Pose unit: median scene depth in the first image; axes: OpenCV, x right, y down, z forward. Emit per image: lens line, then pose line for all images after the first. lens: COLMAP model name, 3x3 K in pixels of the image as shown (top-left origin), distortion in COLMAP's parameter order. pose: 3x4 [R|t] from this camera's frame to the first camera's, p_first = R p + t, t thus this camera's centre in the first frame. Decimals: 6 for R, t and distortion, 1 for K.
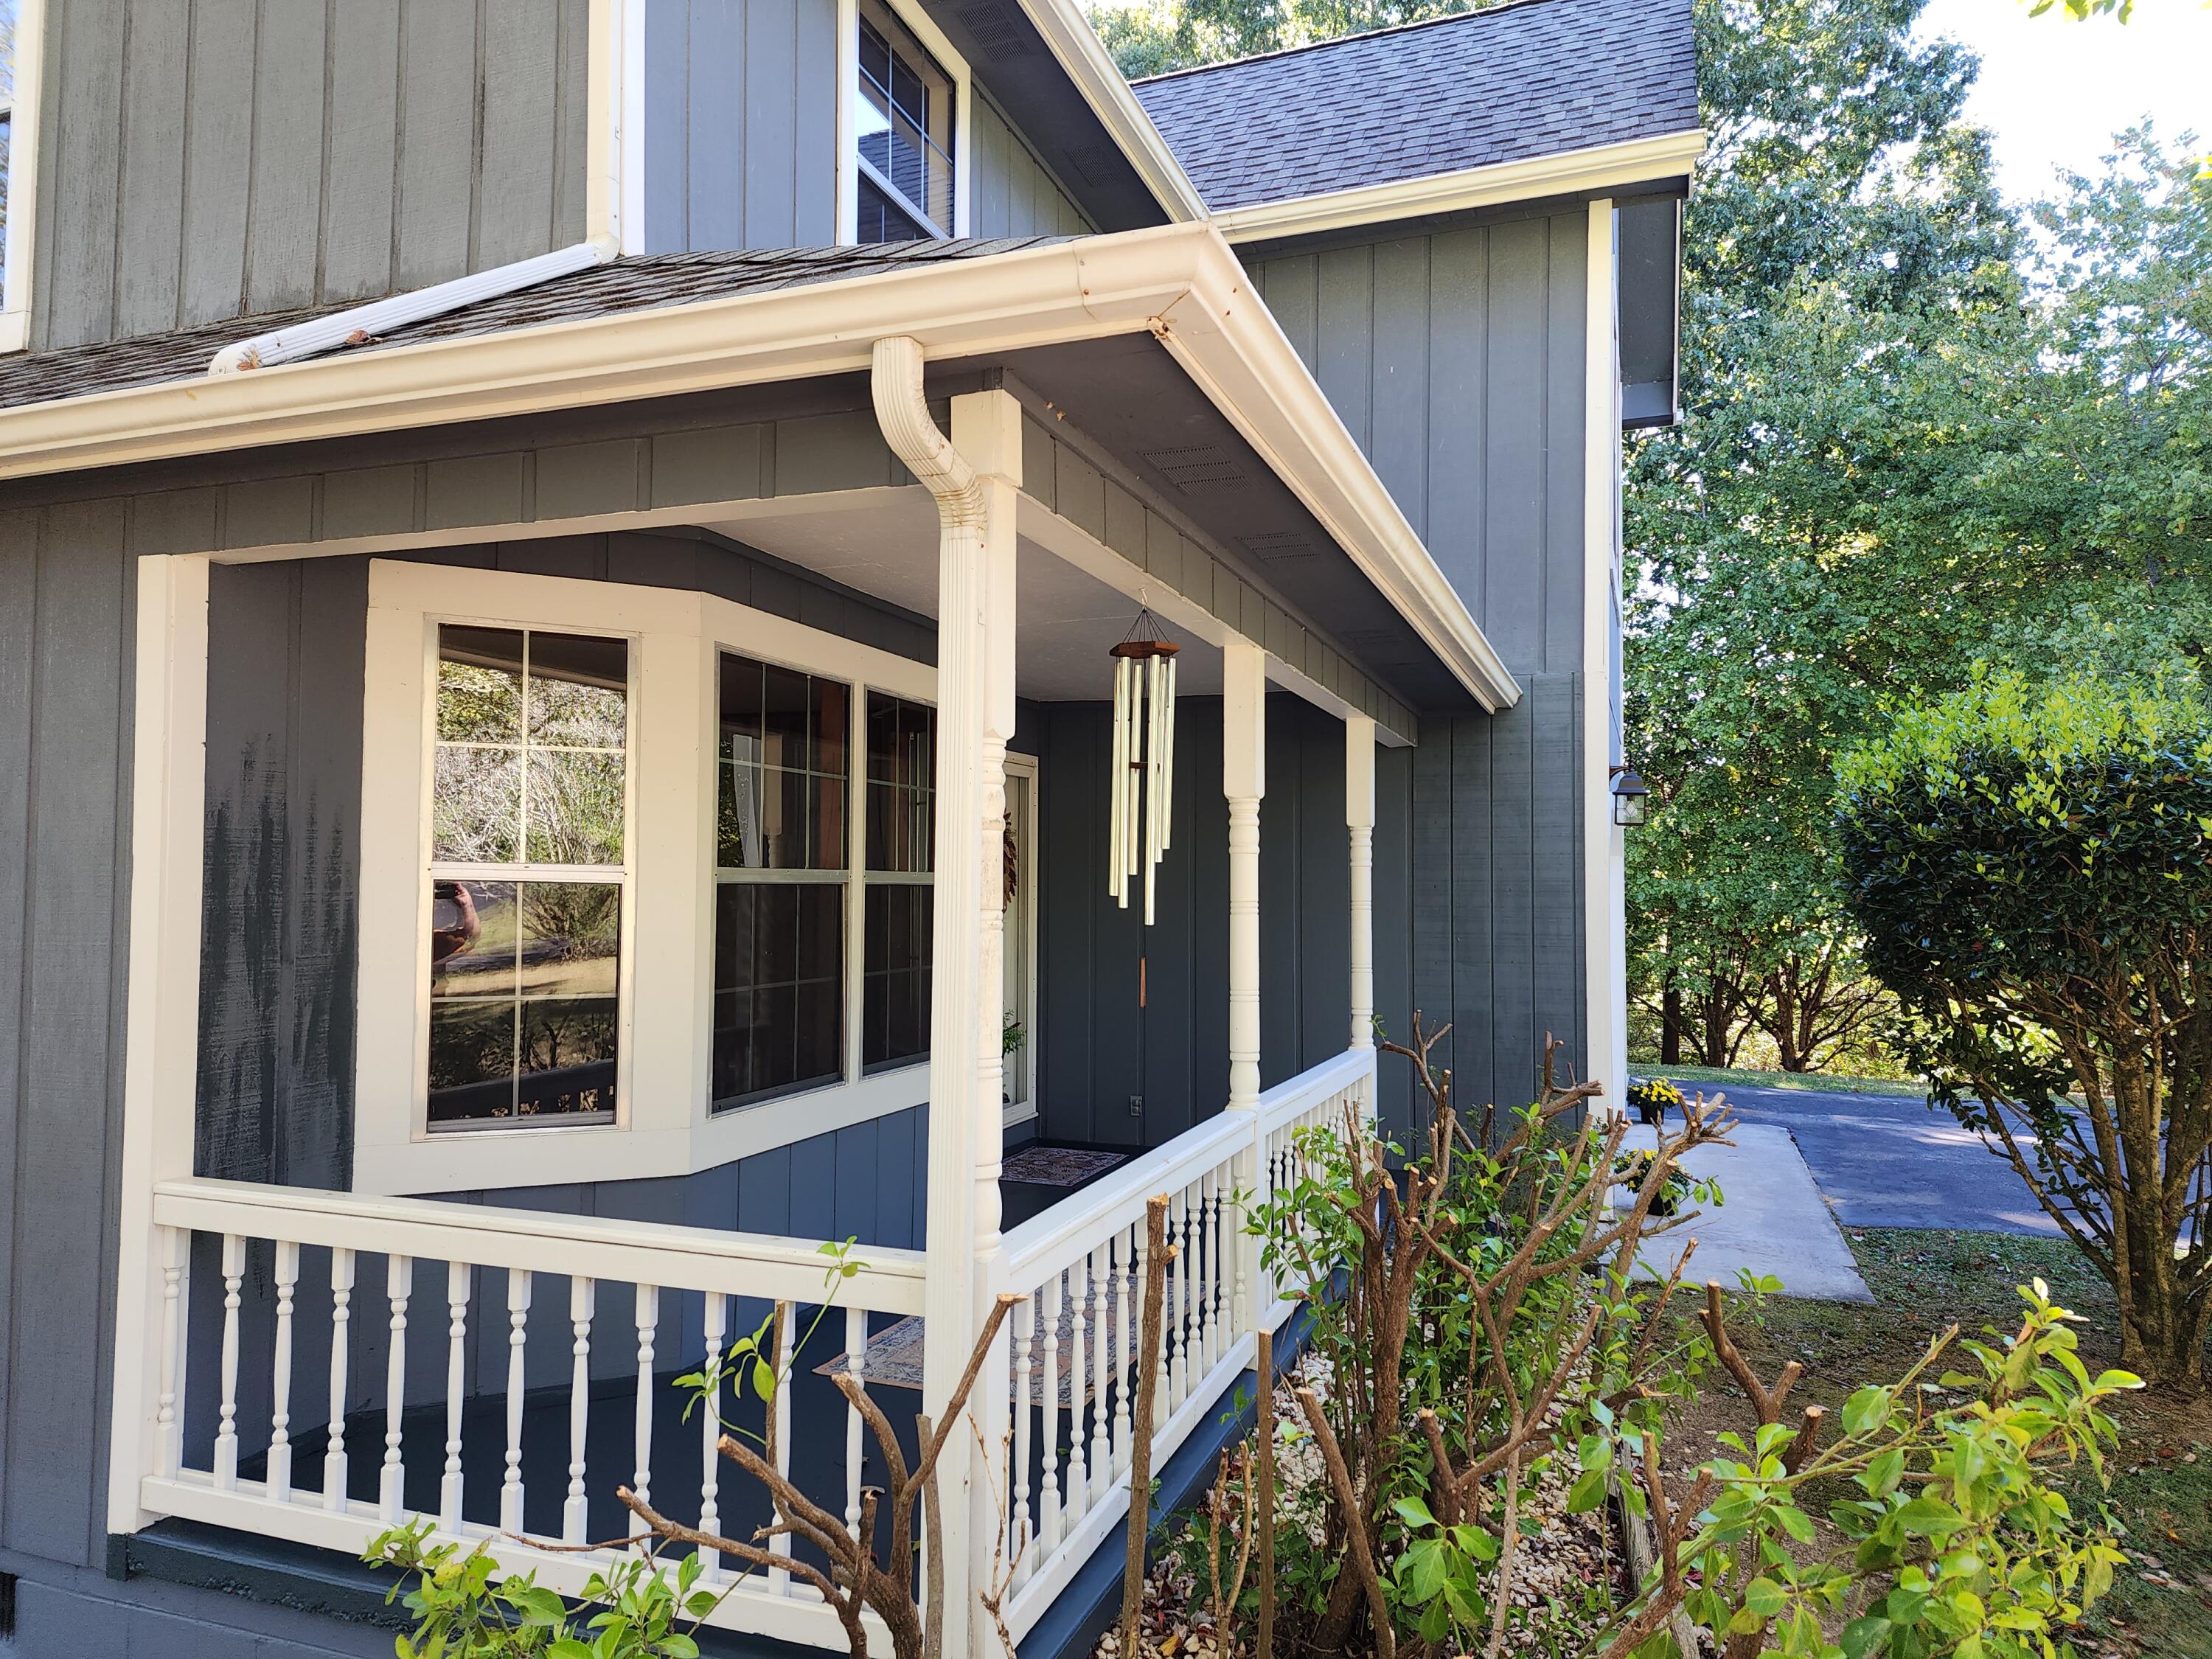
lens RADIAL K [[1467.6, 0, 1092.5], [0, 1467.6, 820.8], [0, 0, 1]] dist [0.085012, -0.077809]
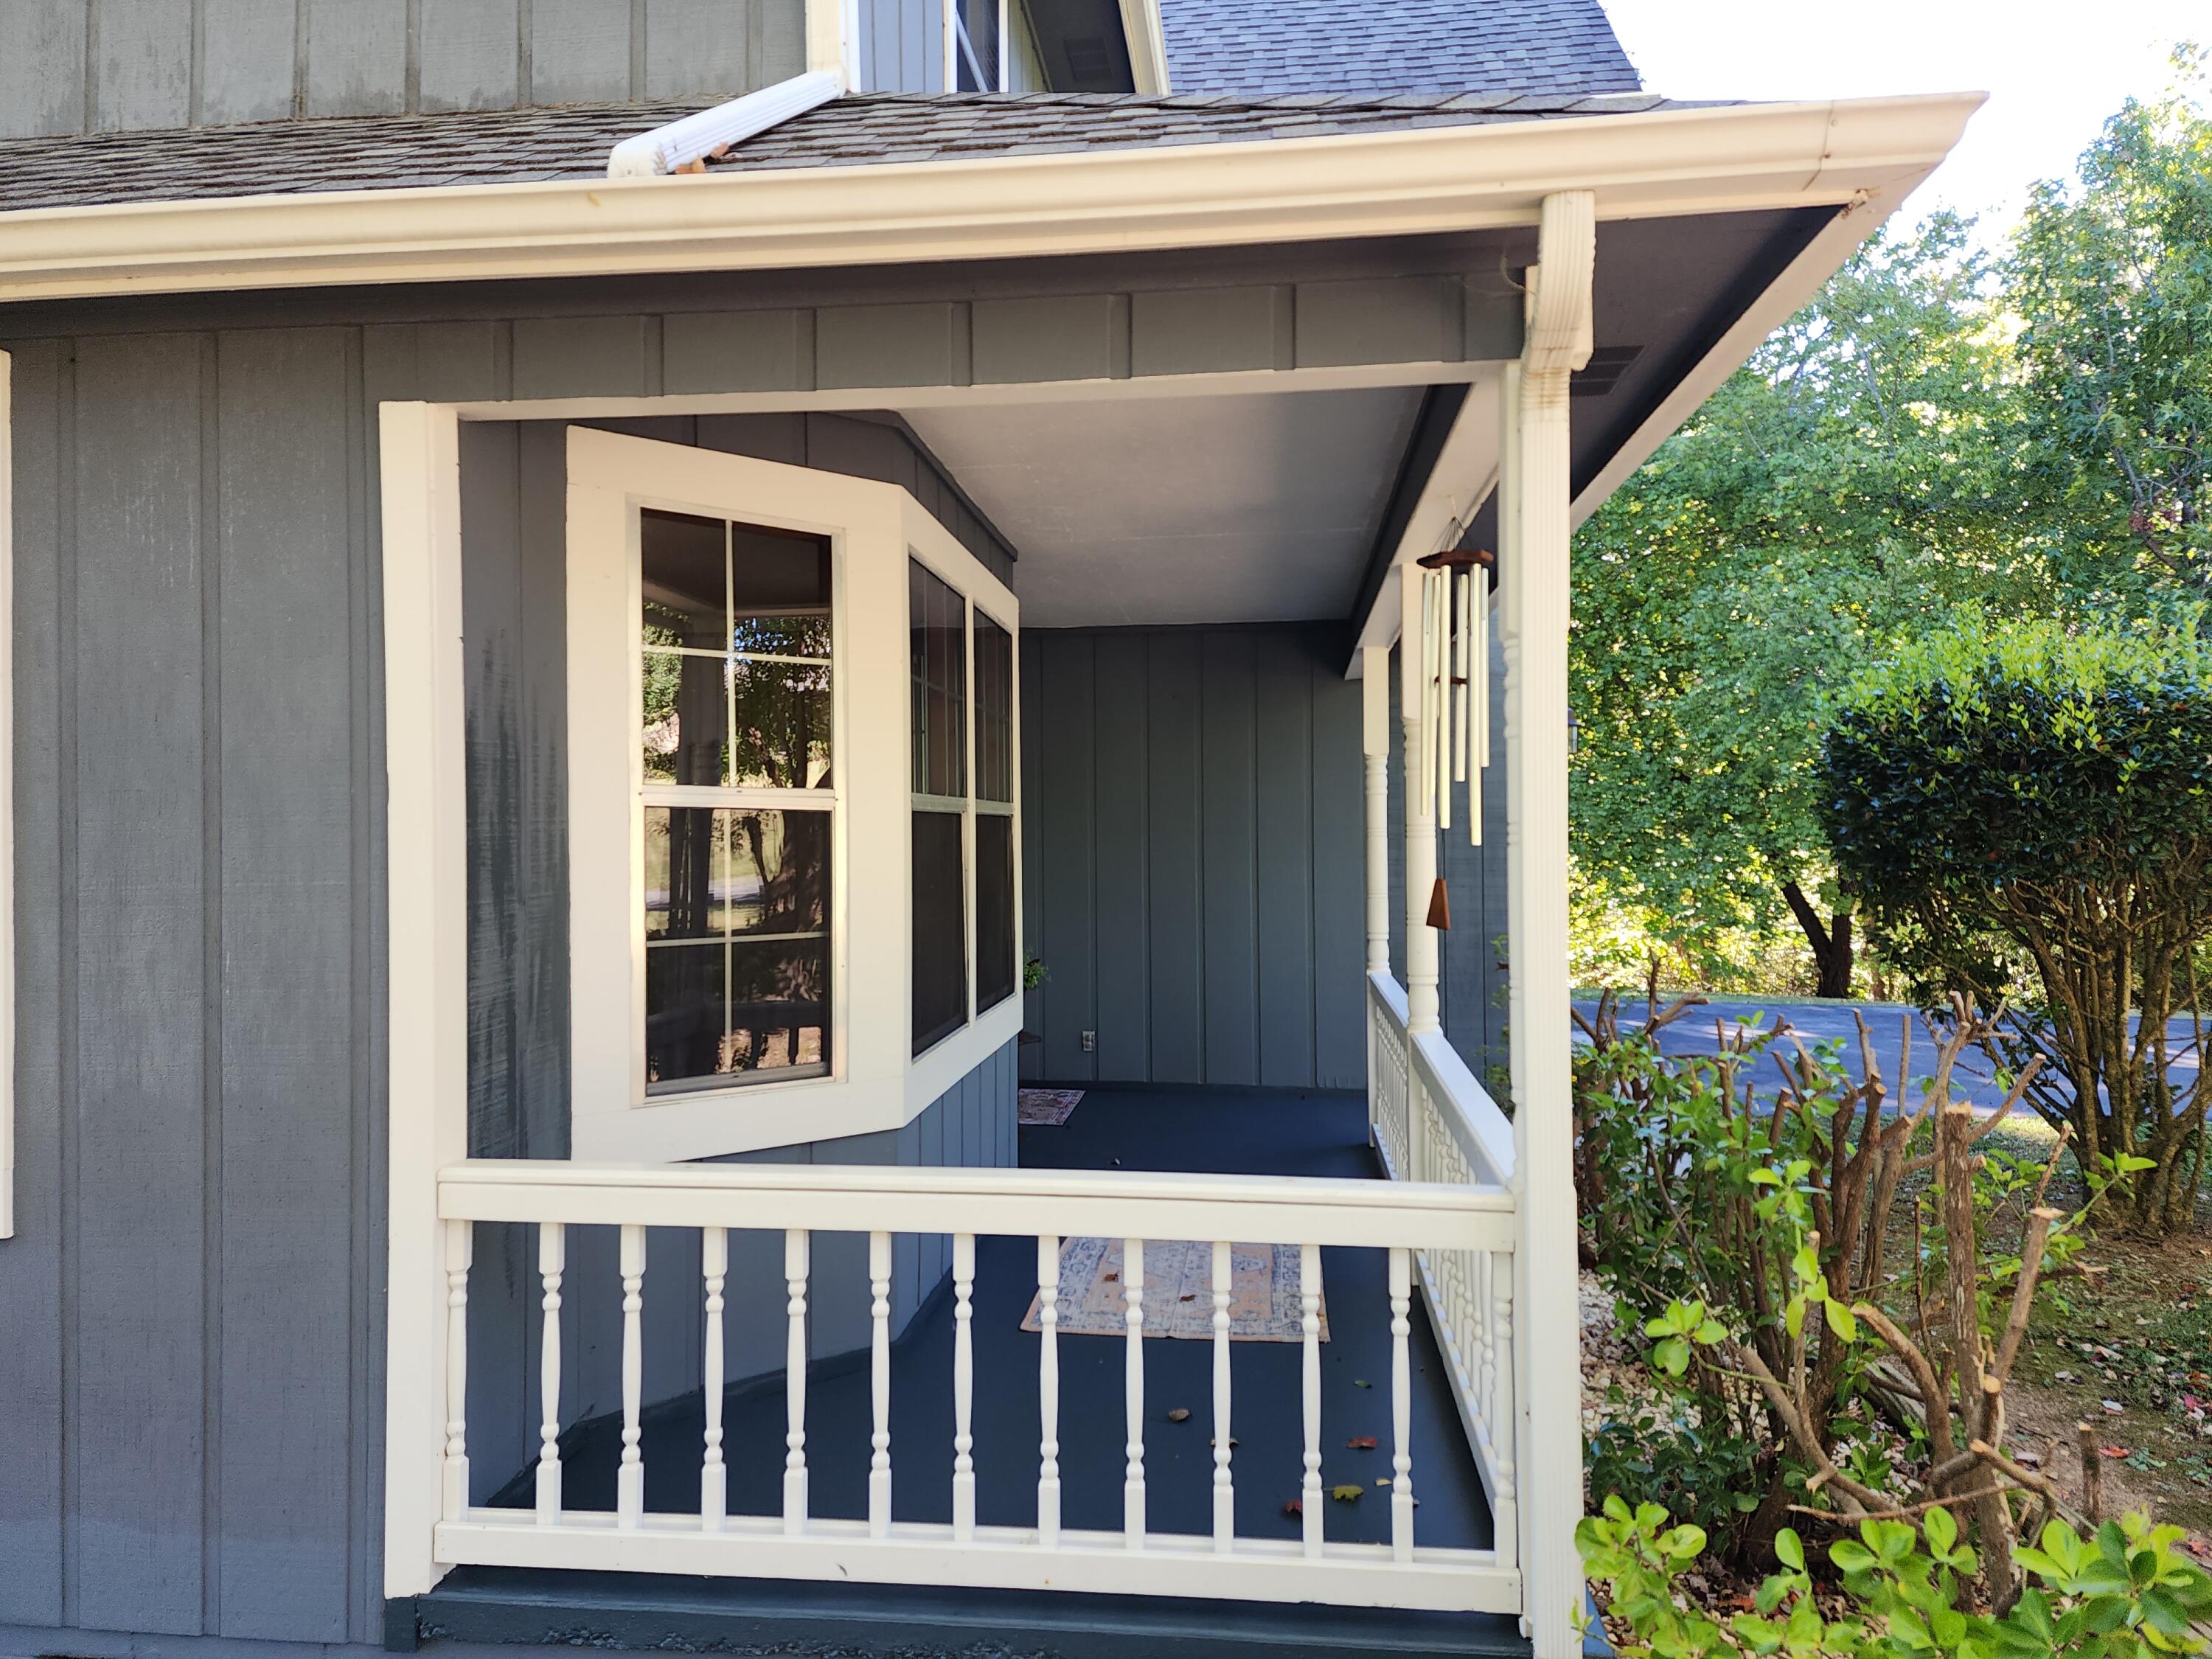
lens RADIAL K [[1467.6, 0, 1092.5], [0, 1467.6, 820.8], [0, 0, 1]] dist [0.085012, -0.077809]
pose [[0.968560, -0.010946, 0.248540, -0.429785], [0.001790, 0.999312, 0.037039, 0.017797], [-0.248775, -0.035429, 0.967913, 0.110220]]
